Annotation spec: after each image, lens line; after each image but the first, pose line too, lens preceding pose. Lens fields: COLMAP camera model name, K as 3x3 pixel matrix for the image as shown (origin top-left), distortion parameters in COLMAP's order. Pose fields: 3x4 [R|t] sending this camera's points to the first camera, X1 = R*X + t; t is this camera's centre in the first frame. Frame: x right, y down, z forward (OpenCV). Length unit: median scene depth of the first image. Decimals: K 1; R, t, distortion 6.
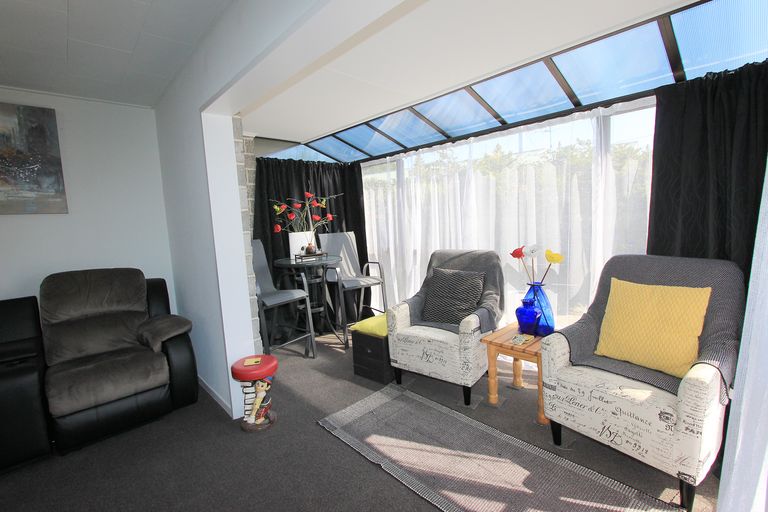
lens RADIAL K [[350.9, 0, 384.8], [0, 350.9, 253.6], [0, 0, 1]] dist [-0.016136, 0.000007]
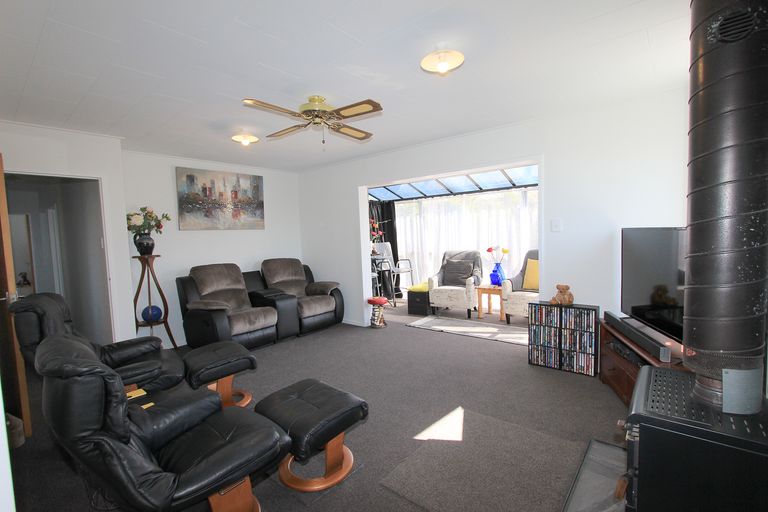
lens RADIAL K [[350.9, 0, 383.6], [0, 350.9, 258.9], [0, 0, 1]] dist [-0.016136, 0.000007]
pose [[0.991285, 0.000244, 0.131737, -0.523344], [0.004615, 0.999320, -0.036581, 0.120681], [-0.131657, 0.036870, 0.990609, -1.002485]]
